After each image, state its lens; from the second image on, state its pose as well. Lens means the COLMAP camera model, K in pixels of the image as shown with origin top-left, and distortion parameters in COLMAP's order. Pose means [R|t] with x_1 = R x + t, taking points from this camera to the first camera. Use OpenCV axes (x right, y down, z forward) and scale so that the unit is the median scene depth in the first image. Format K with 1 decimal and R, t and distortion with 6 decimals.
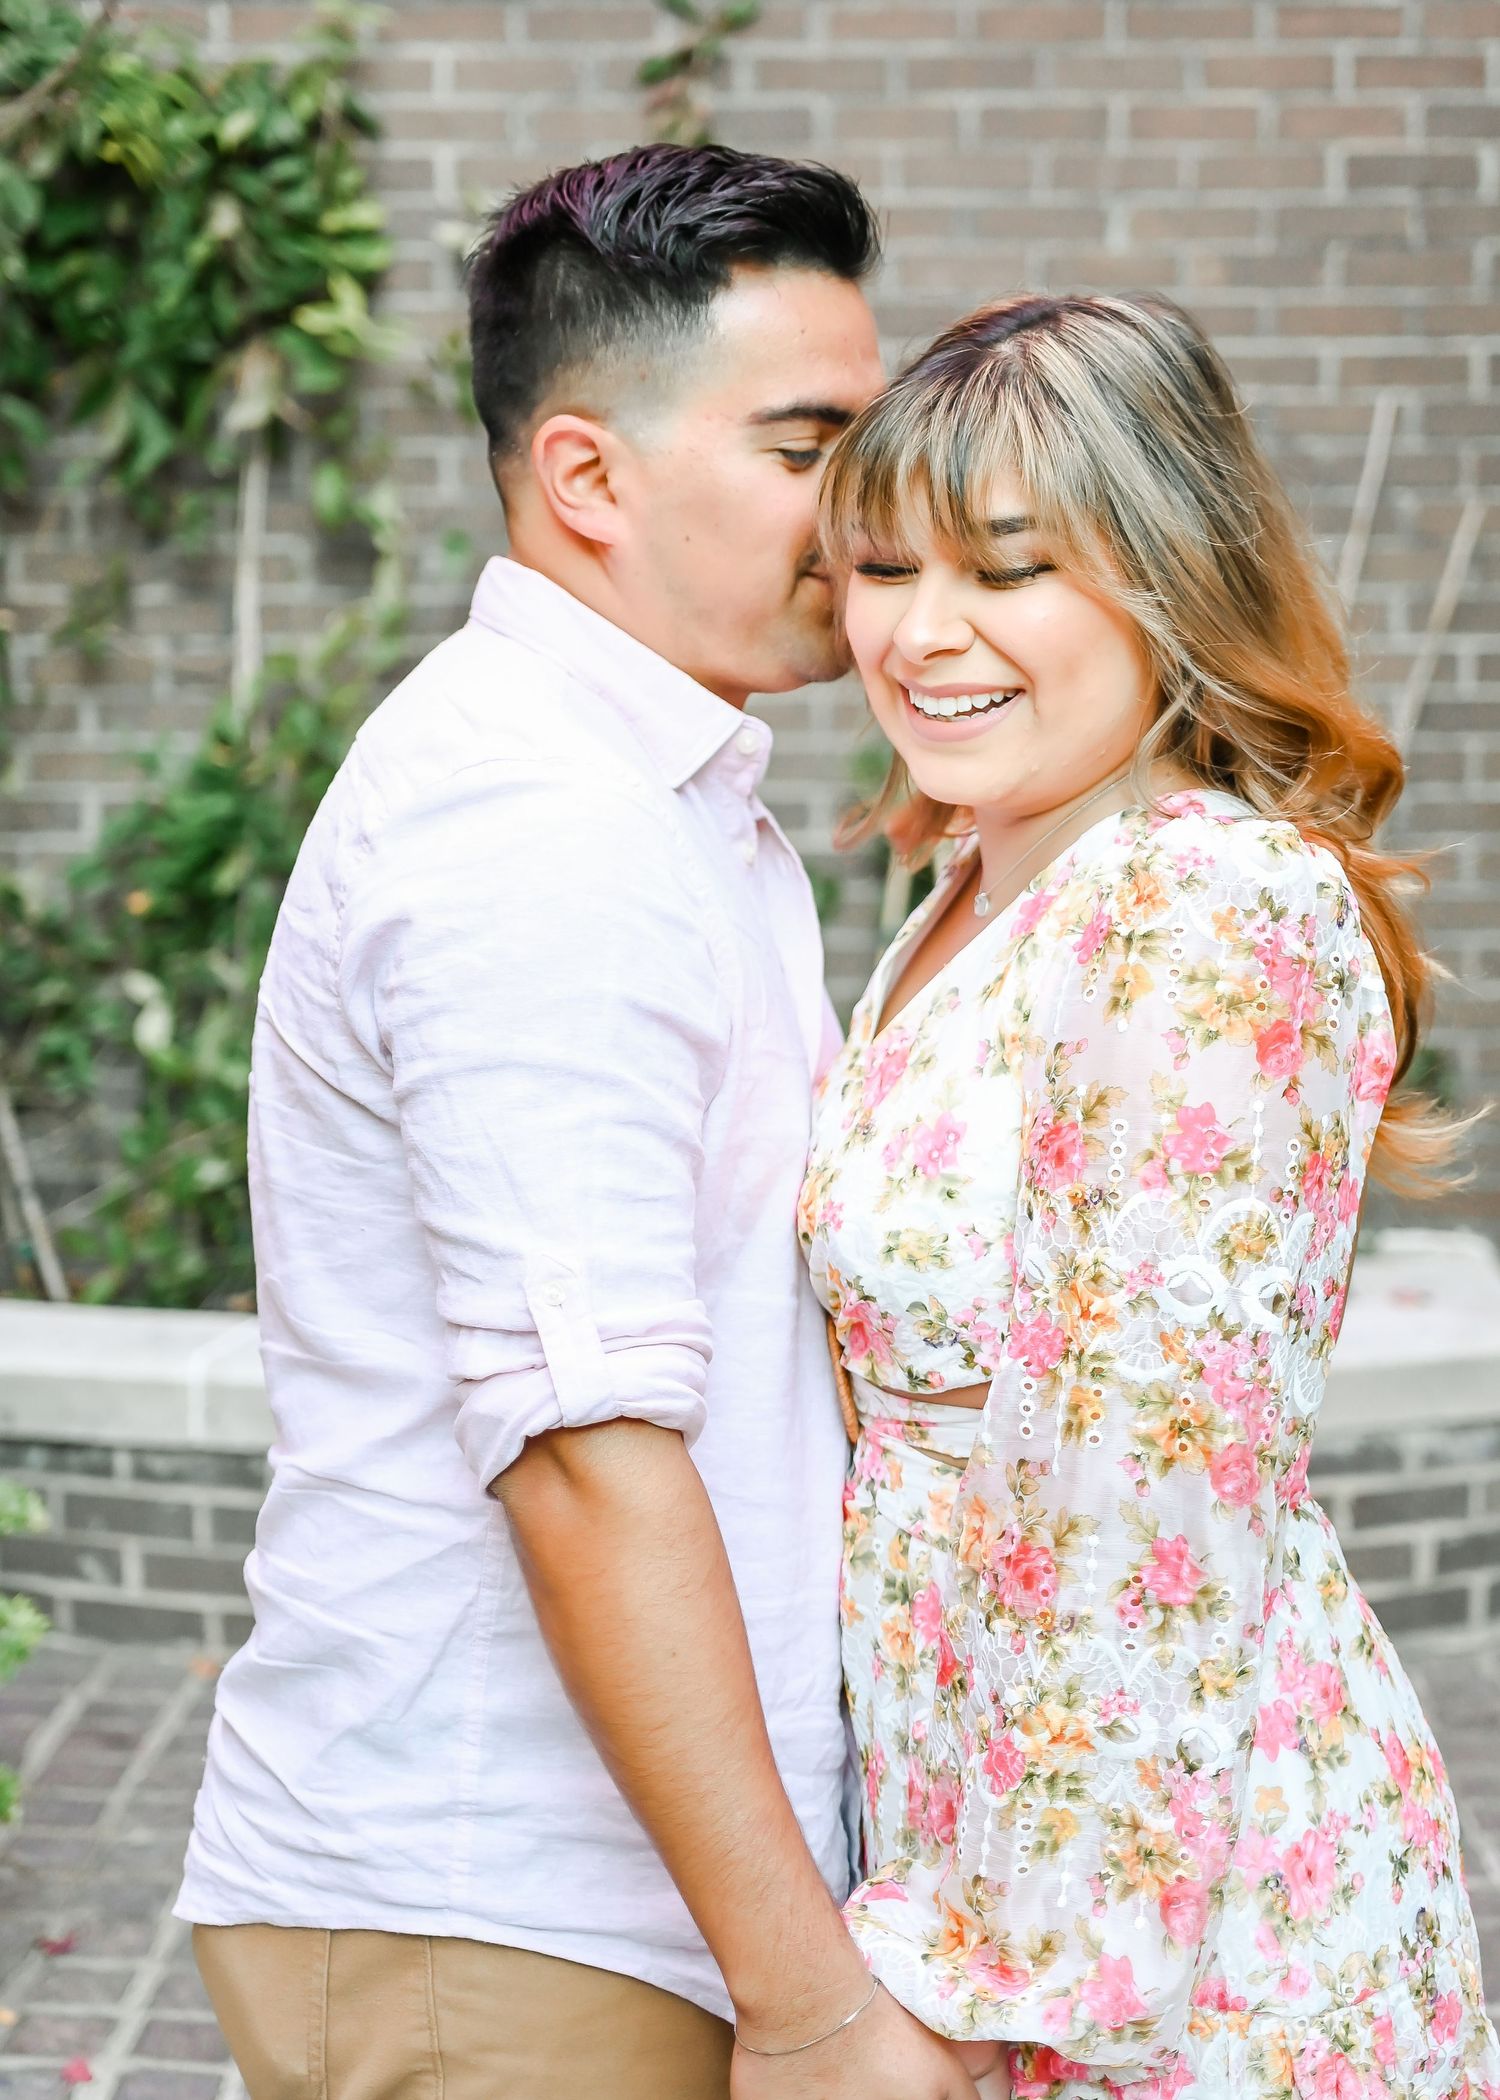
lens RADIAL K [[3198.2, 0, 808.1], [0, 3198.2, 904.6], [0, 0, 1]] dist [0.001386, -0.030021]
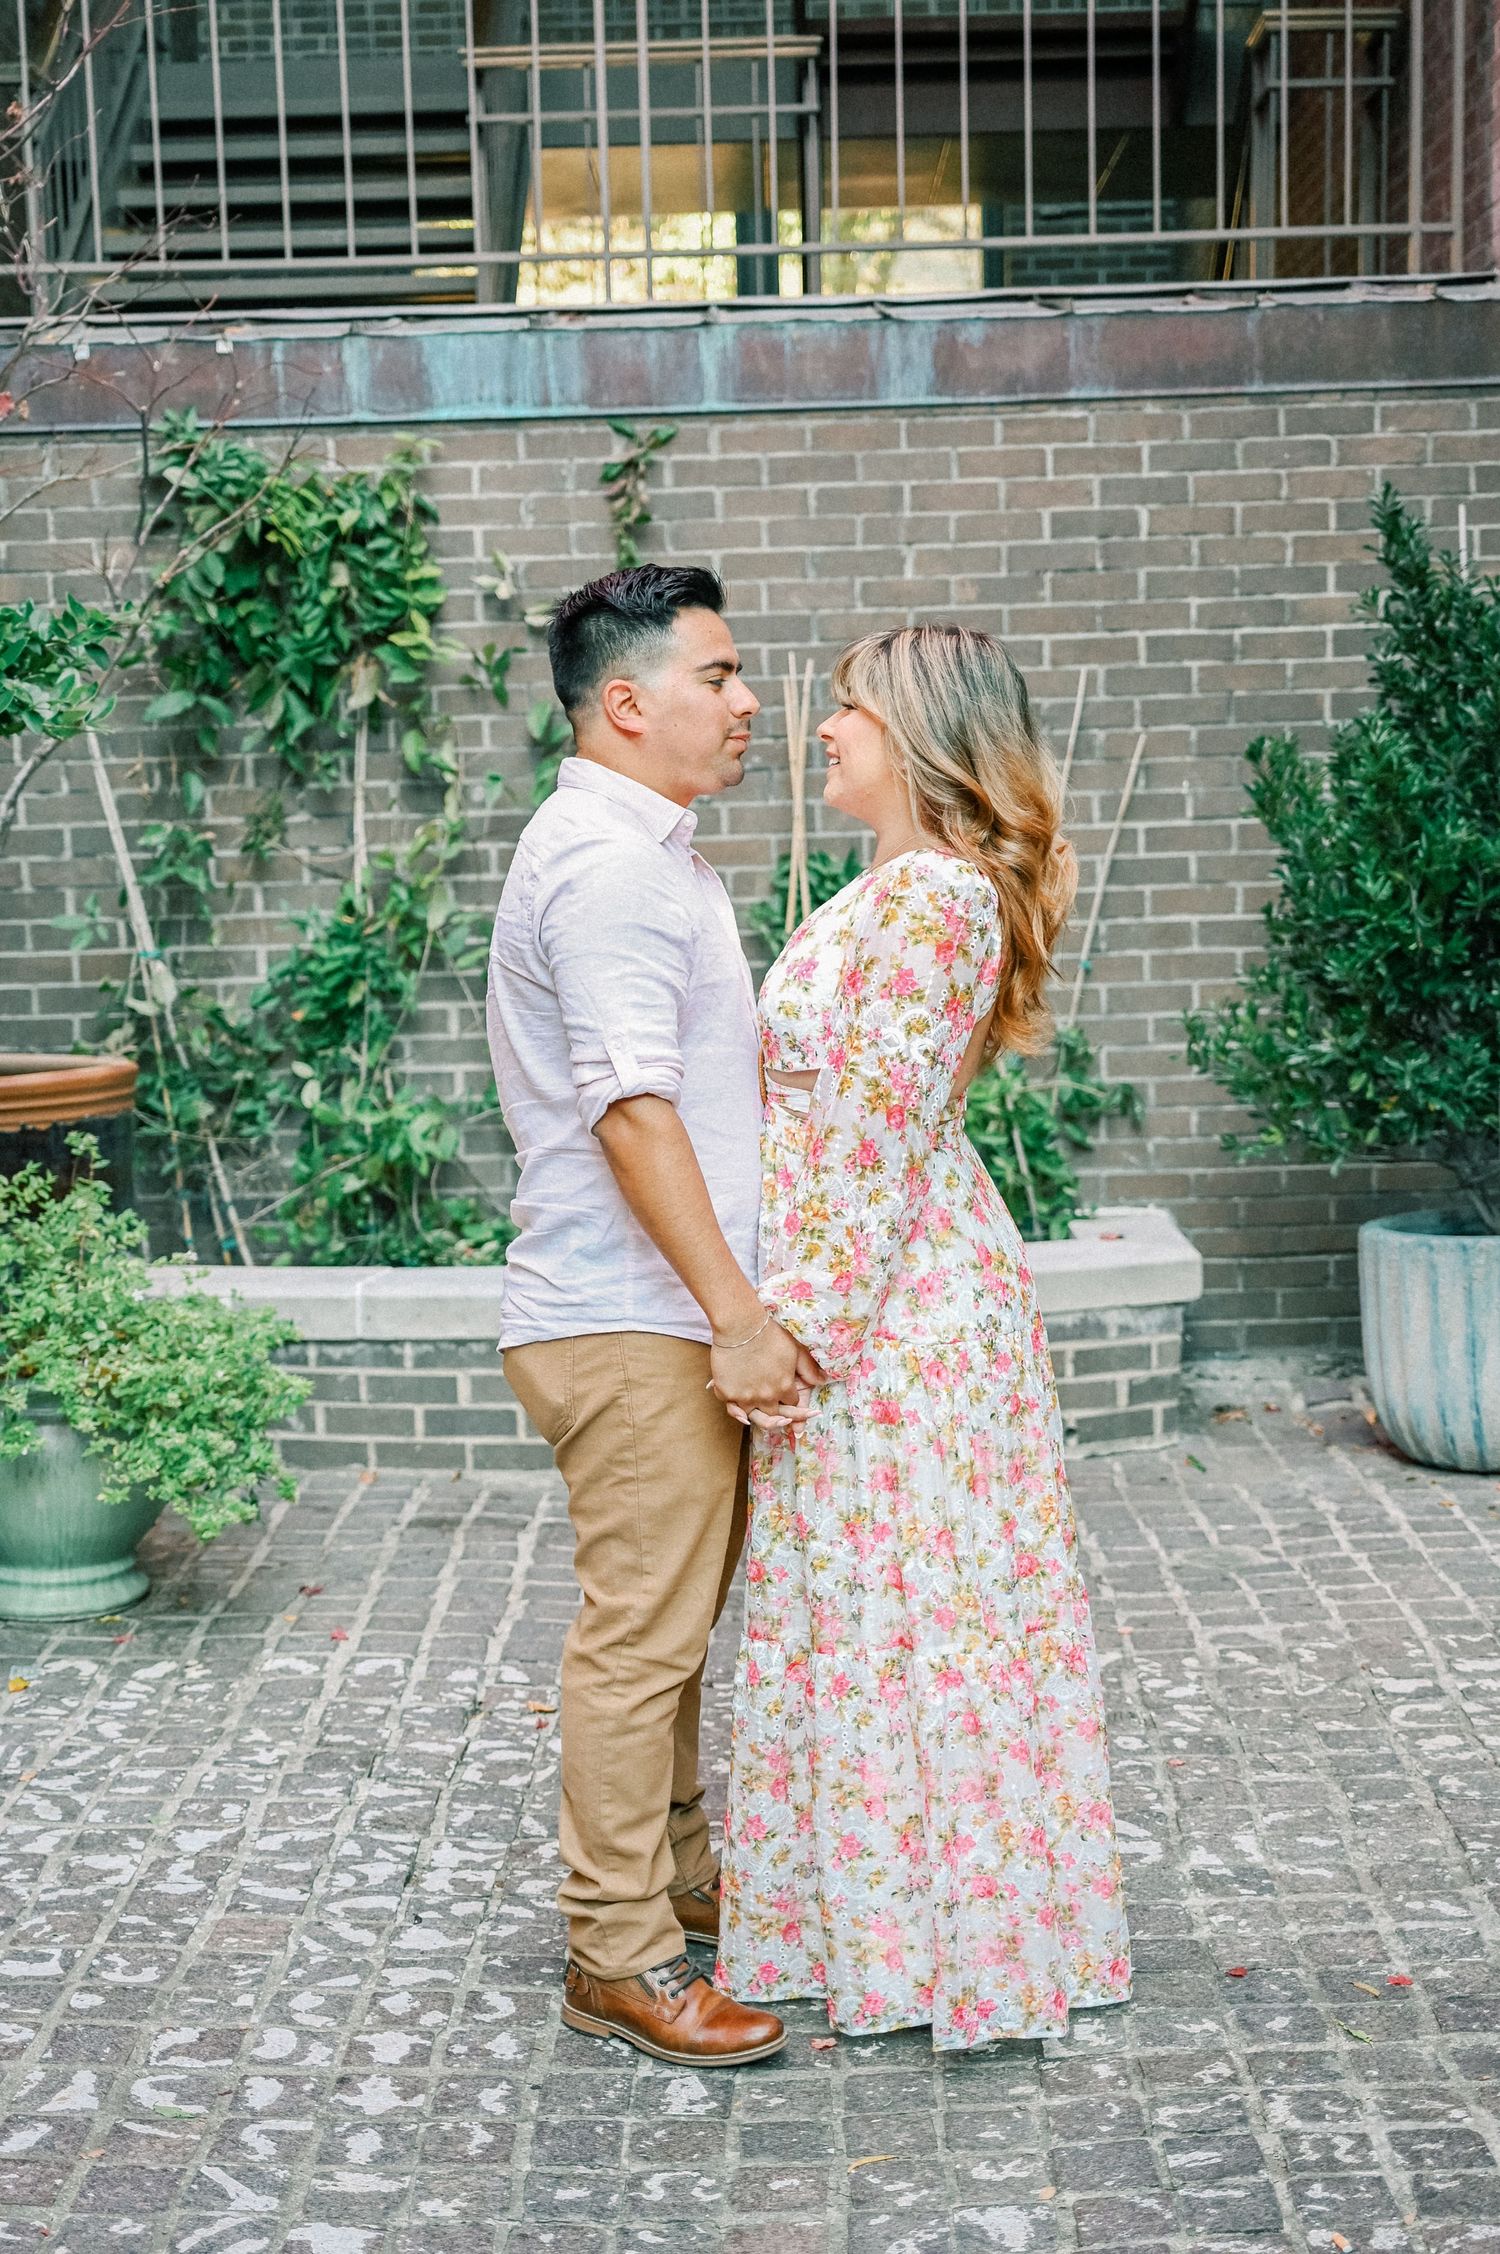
lens RADIAL K [[3258.9, 0, 787.4], [0, 3258.9, 1249.5], [0, 0, 1]] dist [-0.003319, 0.059027]
pose [[0.999412, -0.031421, 0.013718, 0.004599], [0.031210, 0.999396, 0.015286, 0.098241], [-0.014190, -0.014848, 0.999789, -0.606551]]
